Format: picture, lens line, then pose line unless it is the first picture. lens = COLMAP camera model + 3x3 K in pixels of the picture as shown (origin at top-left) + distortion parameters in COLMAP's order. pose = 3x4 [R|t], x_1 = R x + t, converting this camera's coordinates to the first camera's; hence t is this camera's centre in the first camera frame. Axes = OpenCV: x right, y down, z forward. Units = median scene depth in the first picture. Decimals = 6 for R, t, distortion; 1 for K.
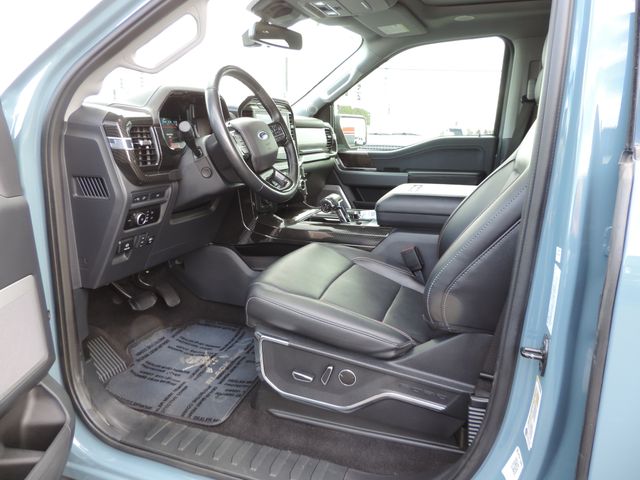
lens RADIAL K [[438.5, 0, 320.0], [0, 438.5, 240.0], [0, 0, 1]] dist [-0.033568, -0.000982]
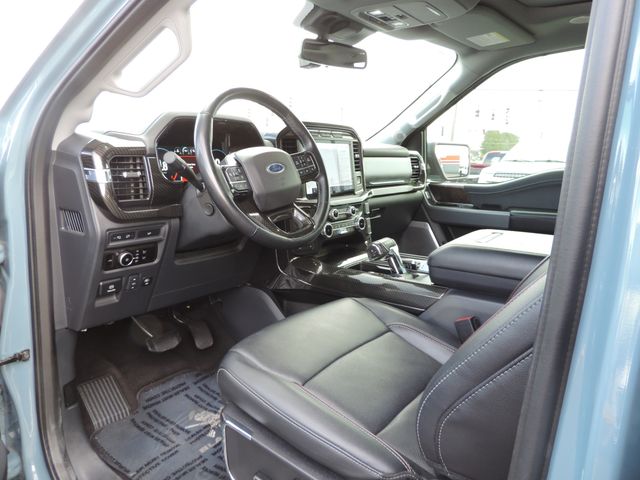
lens RADIAL K [[442.9, 0, 320.0], [0, 442.9, 240.0], [0, 0, 1]] dist [-0.029681, 0.000465]
pose [[0.955618, 0.062609, -0.287879, 0.180004], [-0.079297, 0.995758, -0.046663, -0.061421], [0.283736, 0.067420, 0.956529, 0.200845]]
